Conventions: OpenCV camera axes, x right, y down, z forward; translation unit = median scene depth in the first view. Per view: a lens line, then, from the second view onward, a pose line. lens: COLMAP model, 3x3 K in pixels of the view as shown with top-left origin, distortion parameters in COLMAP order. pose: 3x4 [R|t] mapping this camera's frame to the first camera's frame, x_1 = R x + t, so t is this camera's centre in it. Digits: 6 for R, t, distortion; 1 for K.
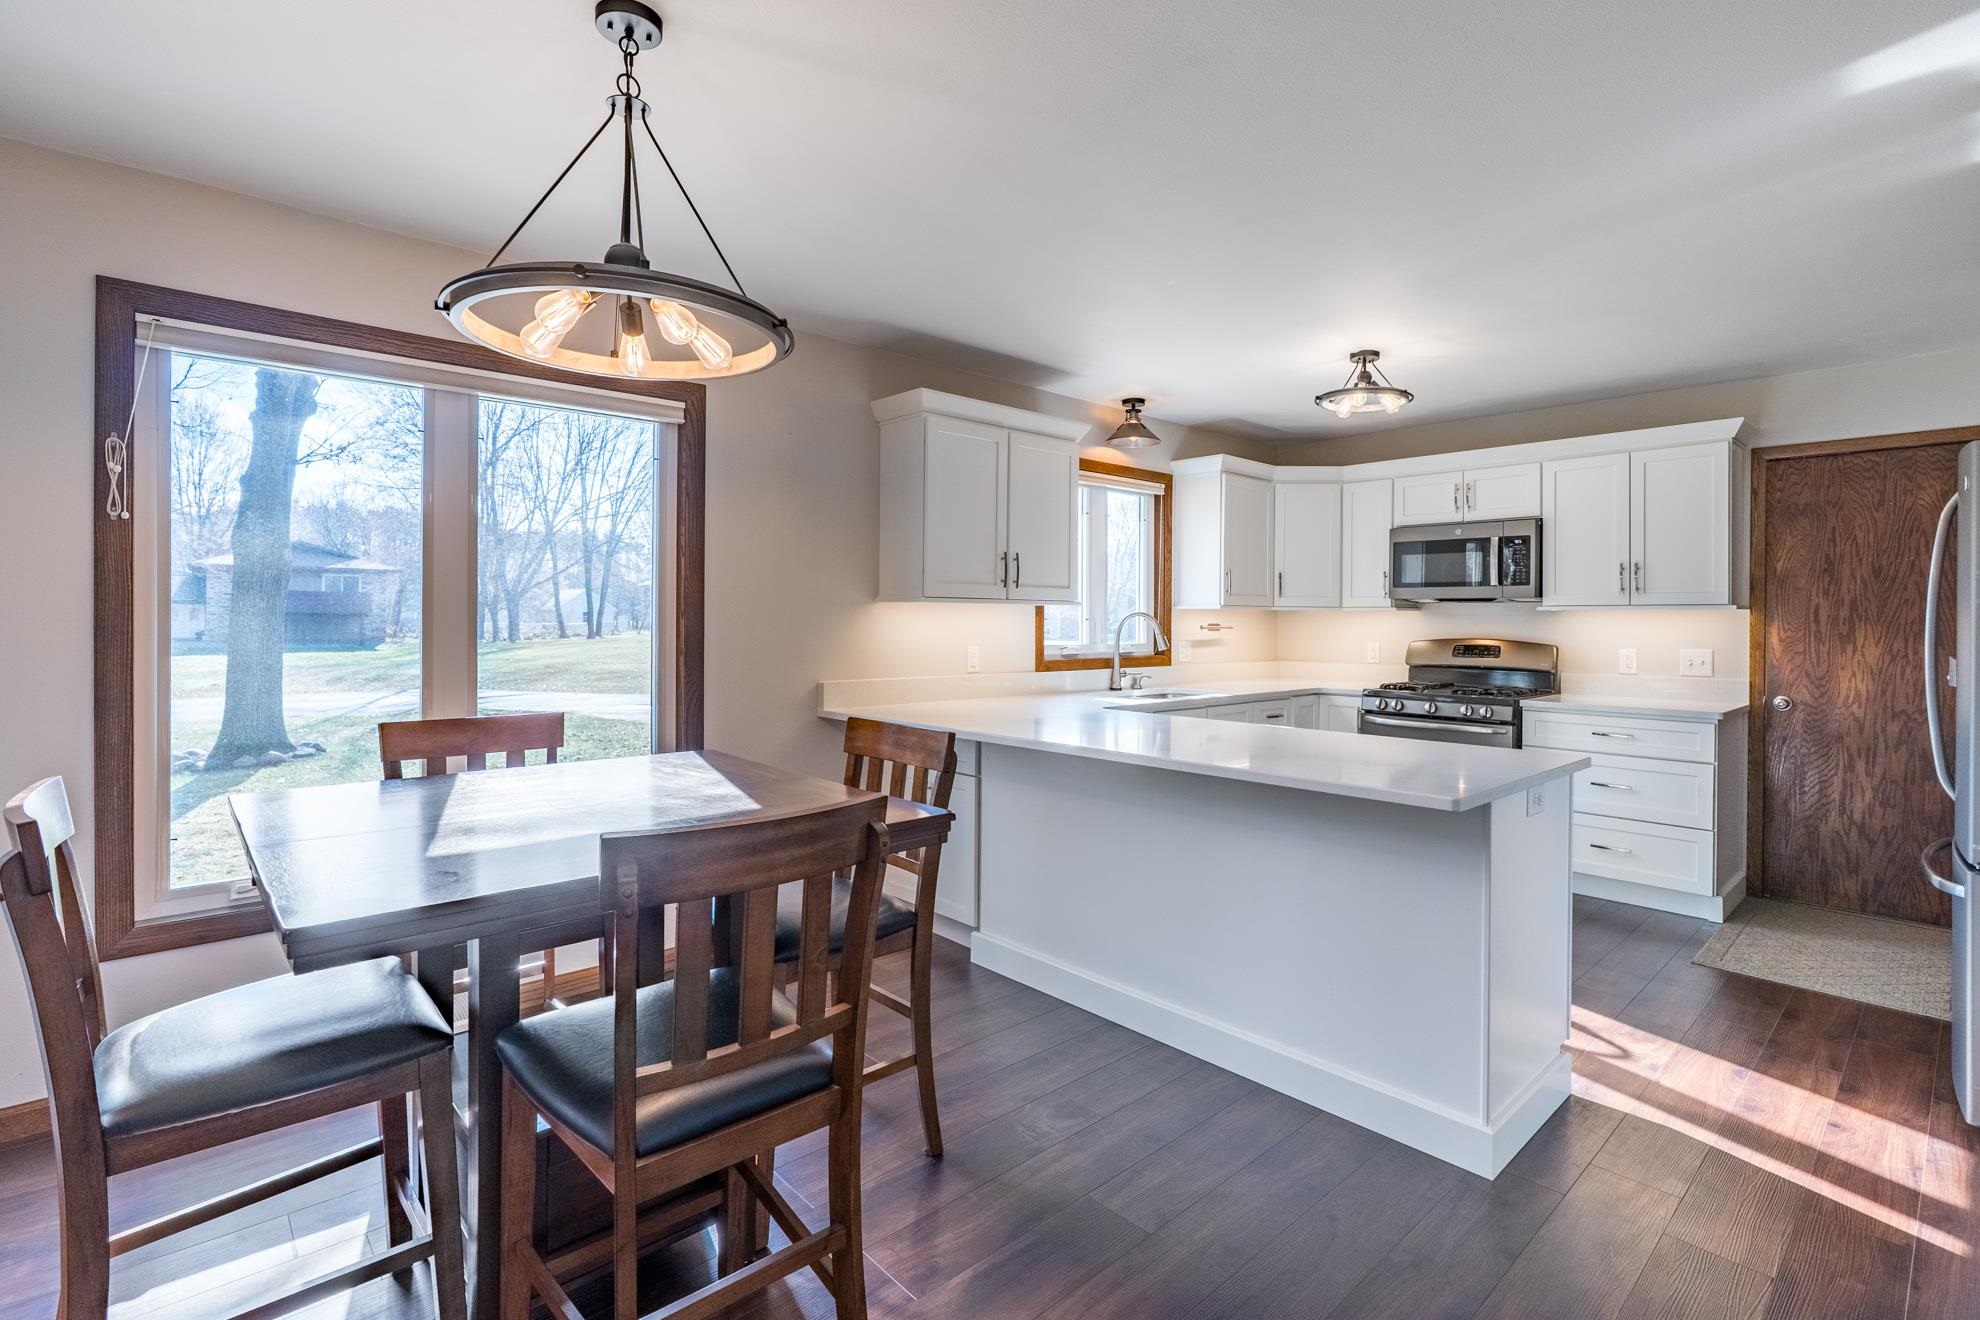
lens RADIAL K [[916.8, 0, 1032.1], [0, 916.8, 618.8], [0, 0, 1]] dist [-0.011172, 0.004157]
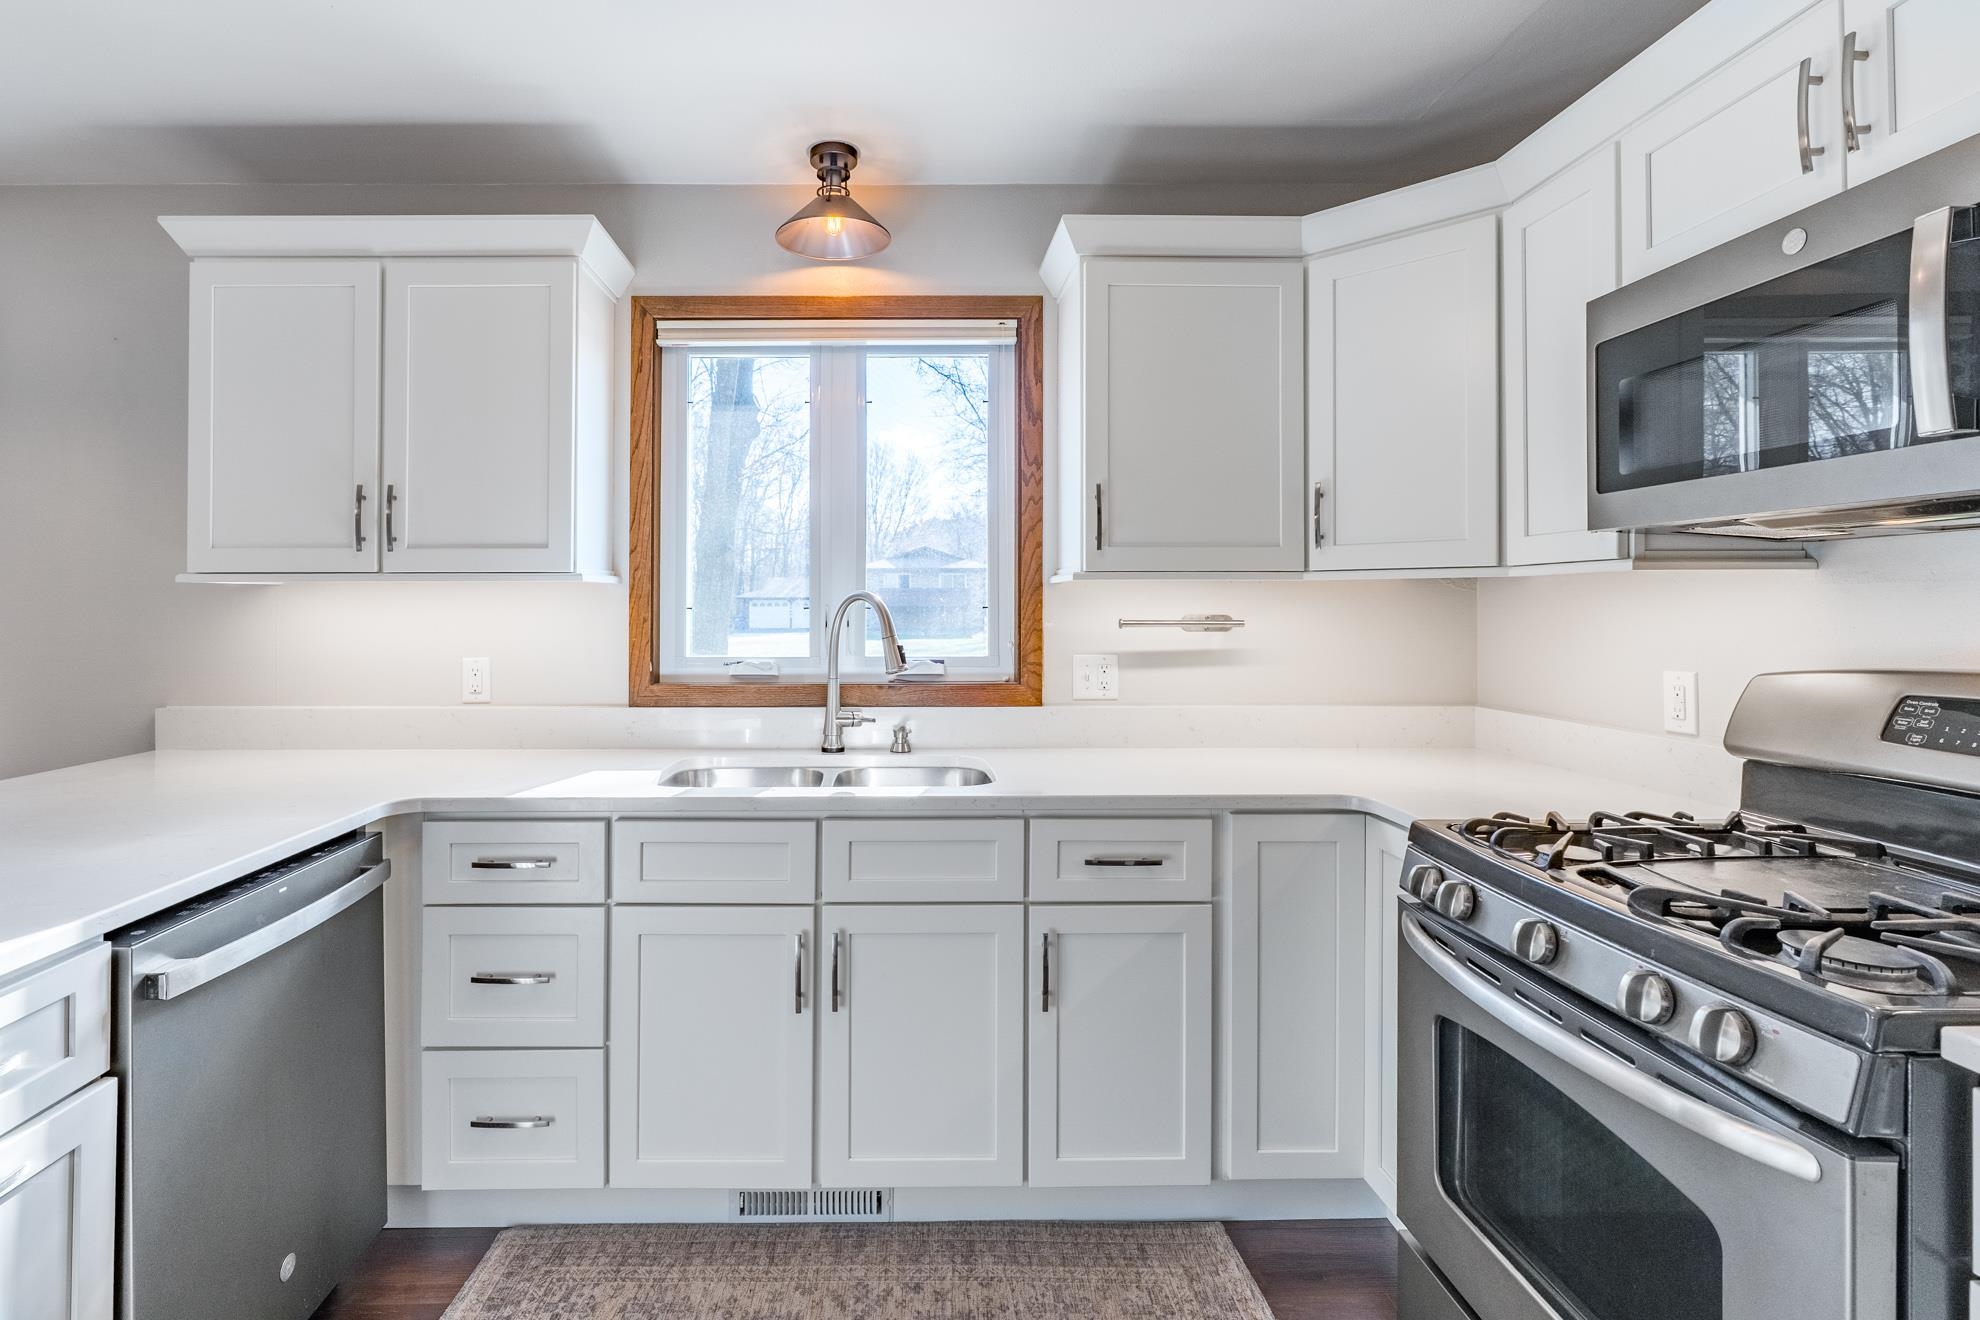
lens RADIAL K [[916.8, 0, 991.3], [0, 916.8, 599.3], [0, 0, 1]] dist [-0.011172, 0.004157]
pose [[0.728578, -0.015343, -0.684791, 0.565224], [0.008875, 0.999877, -0.012961, 0.003549], [0.684906, 0.003365, 0.728624, 0.805727]]
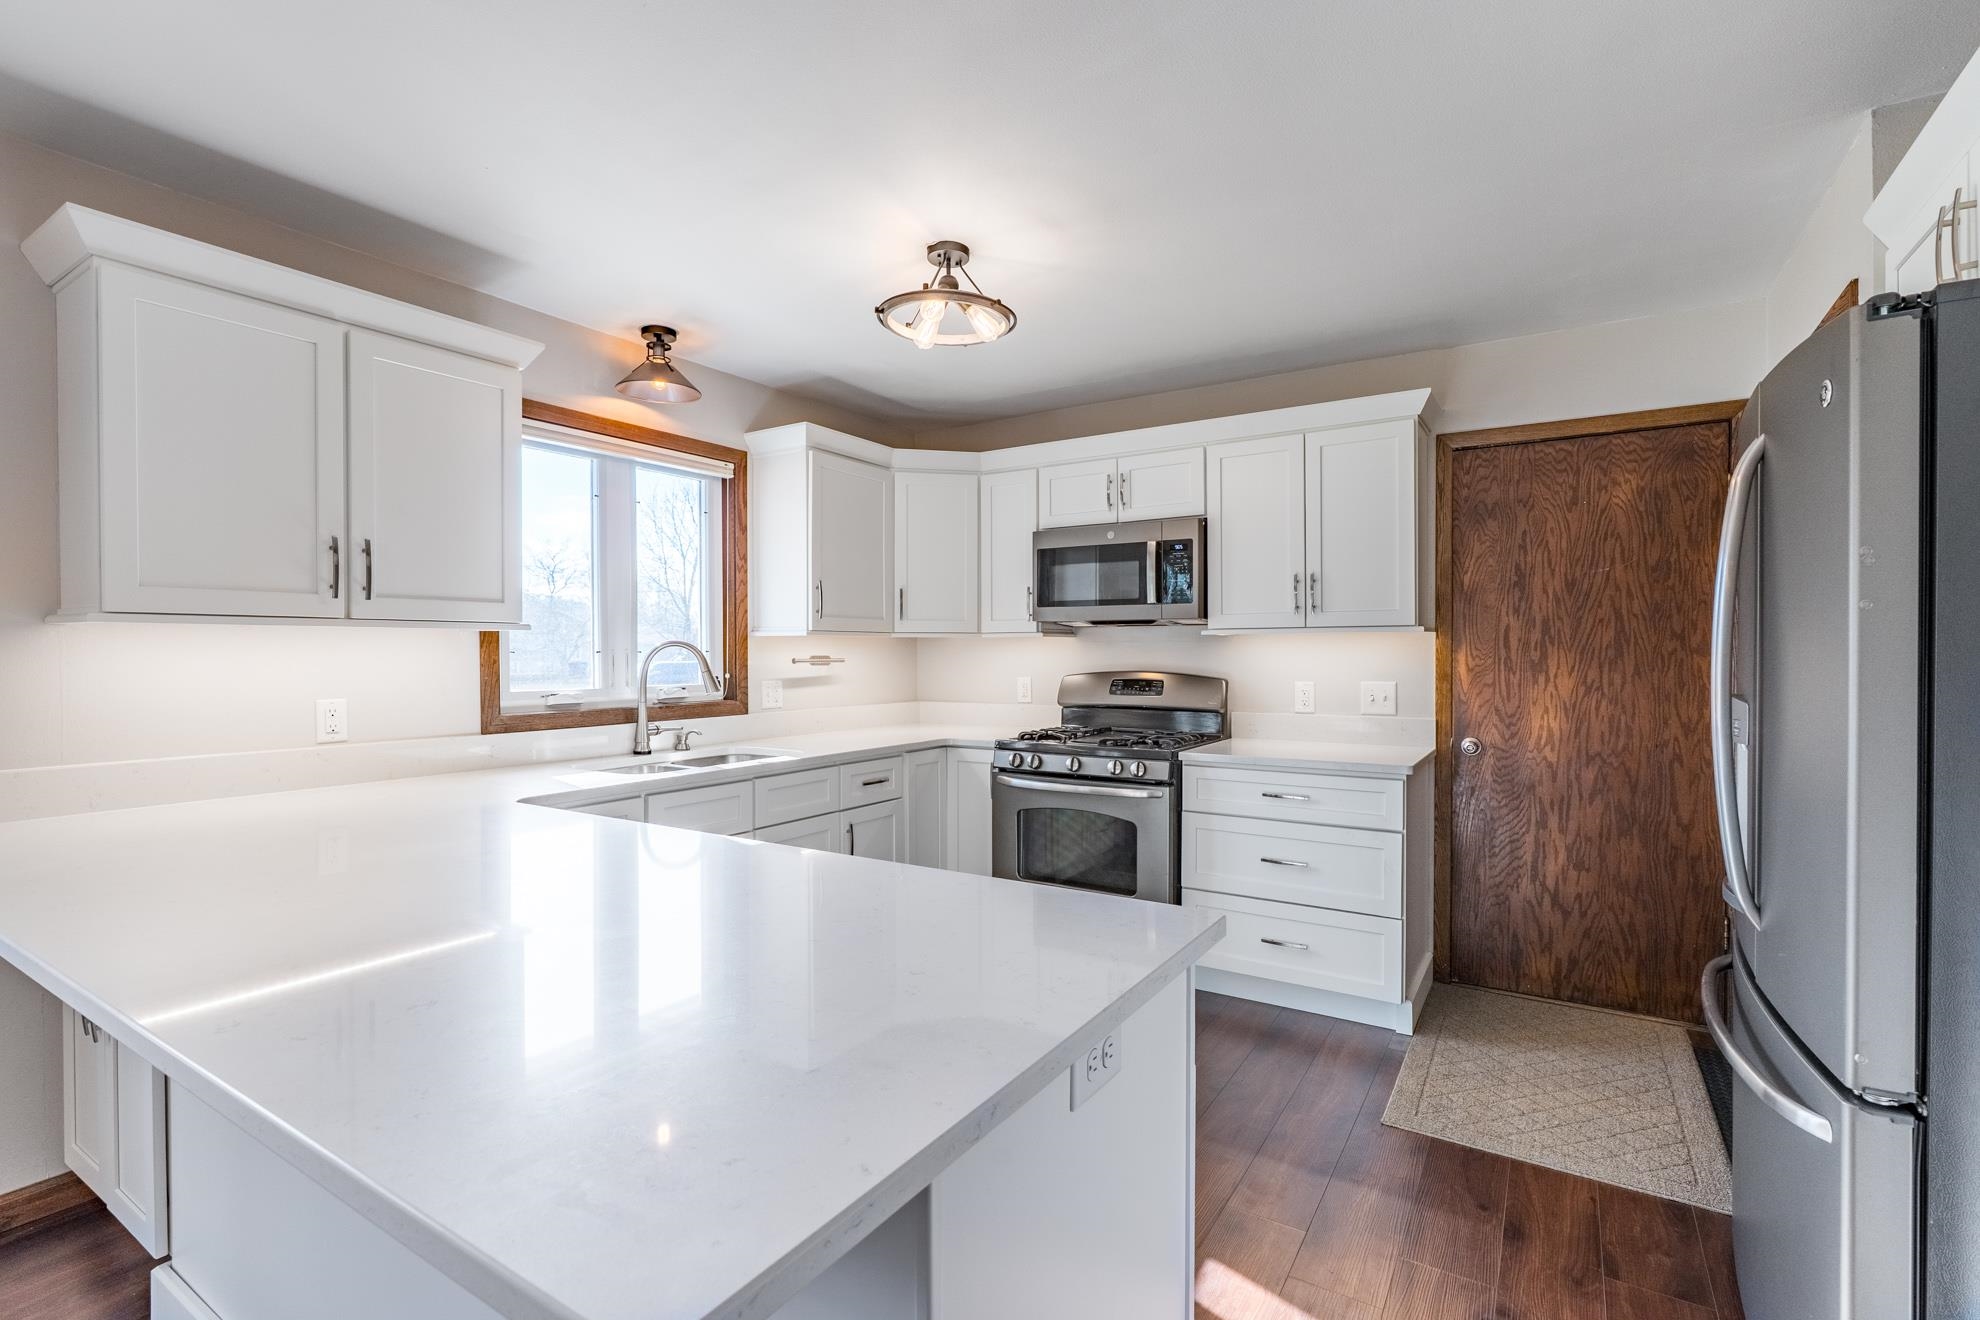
lens RADIAL K [[916.8, 0, 1009.1], [0, 916.8, 657.2], [0, 0, 1]] dist [-0.011172, 0.004157]
pose [[0.966125, -0.011409, 0.257822, 0.208211], [0.009006, 0.999904, 0.010499, 0.000112], [-0.257917, -0.007821, 0.966135, 0.308916]]
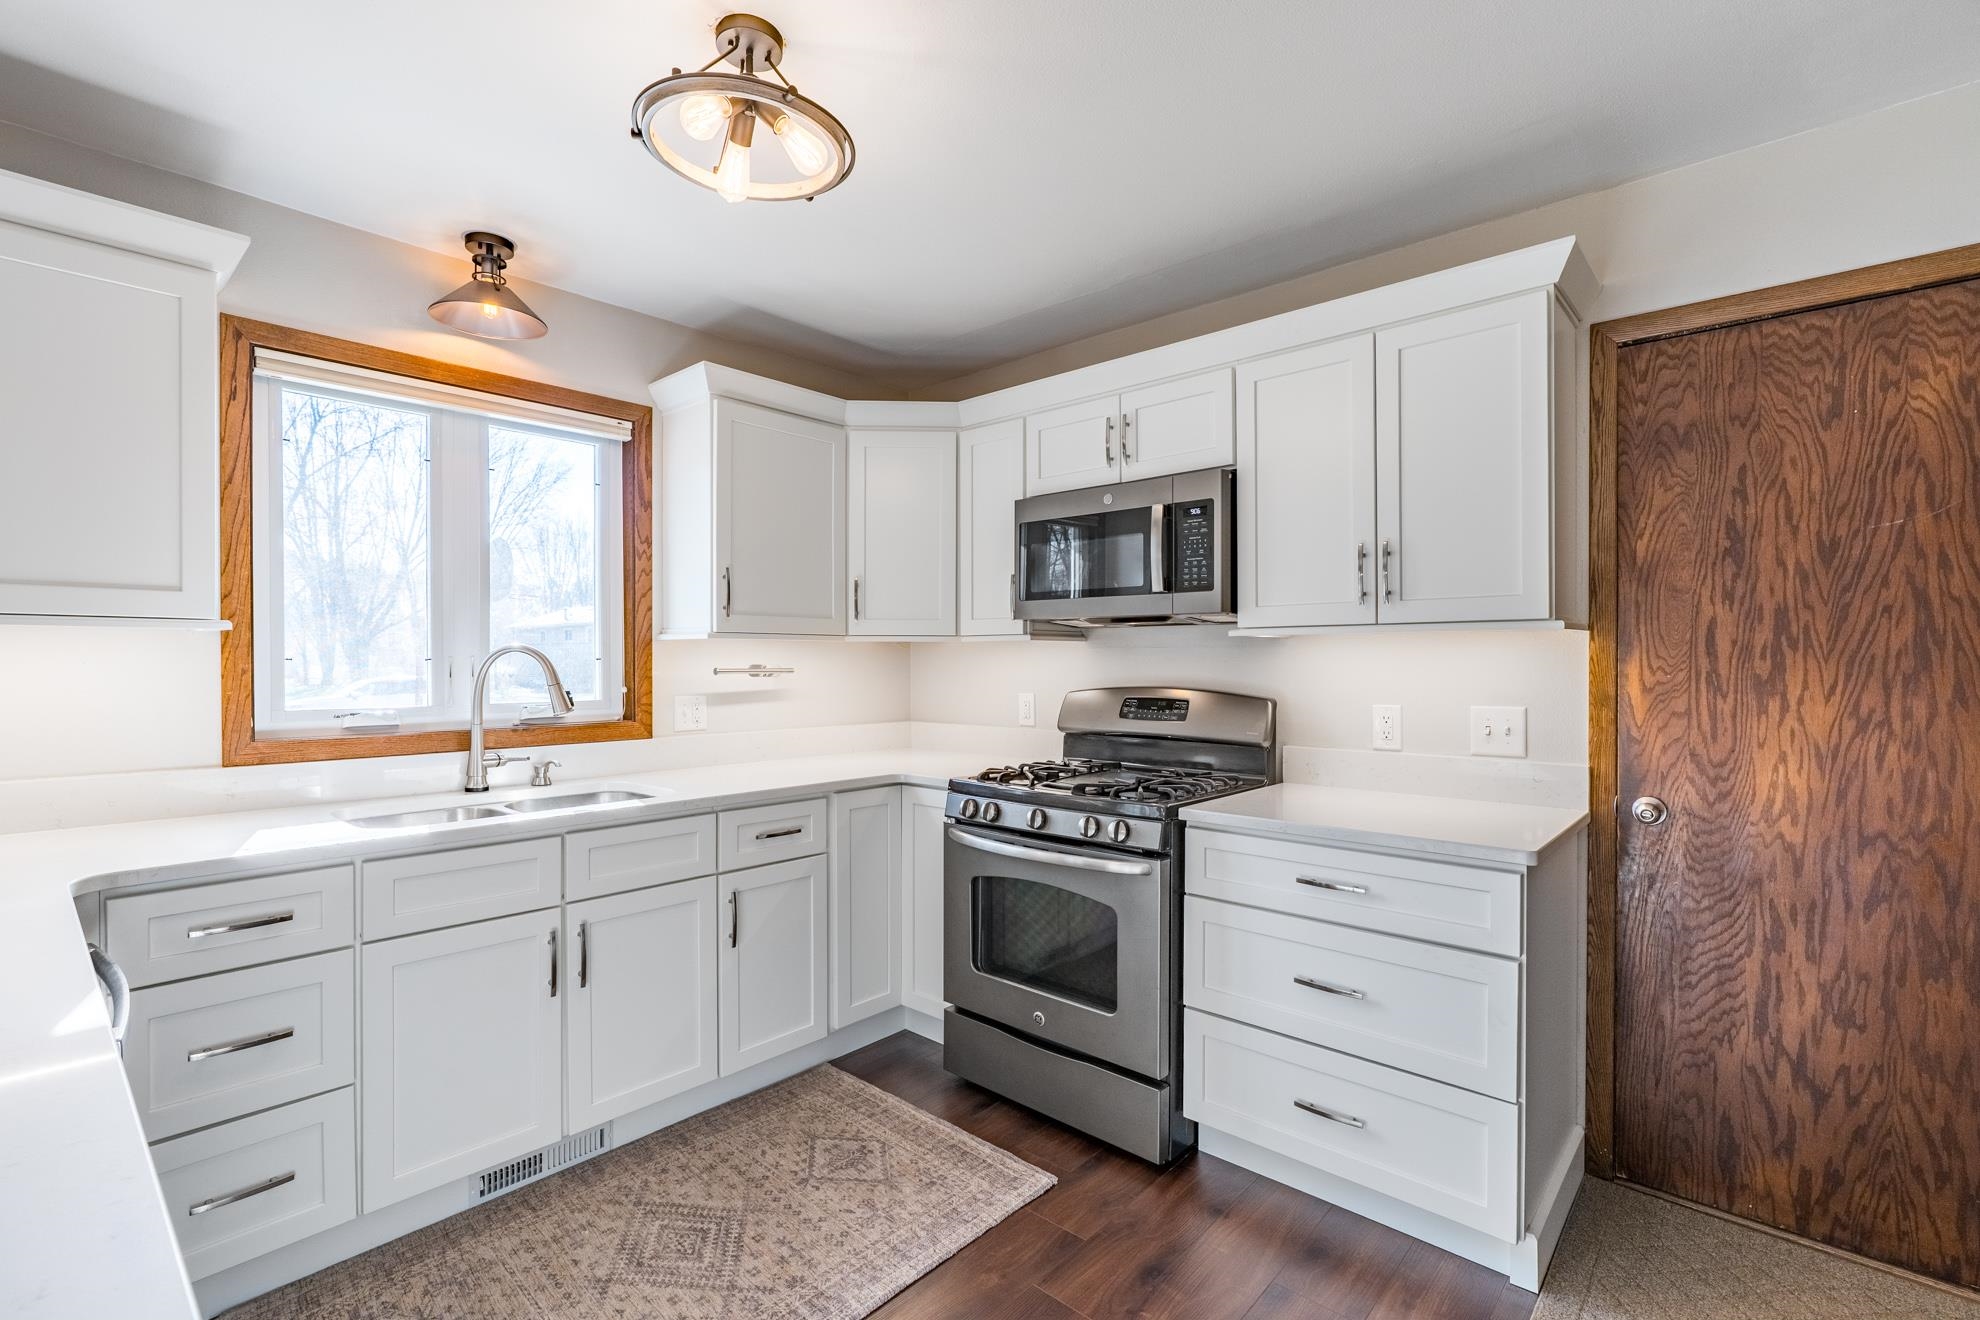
lens RADIAL K [[916.8, 0, 1014.8], [0, 916.8, 662.5], [0, 0, 1]] dist [-0.011172, 0.004157]
pose [[0.994930, -0.008207, 0.100238, 0.406495], [0.007729, 0.999957, 0.005160, 0.002649], [-0.100276, -0.004359, 0.994950, 0.511720]]
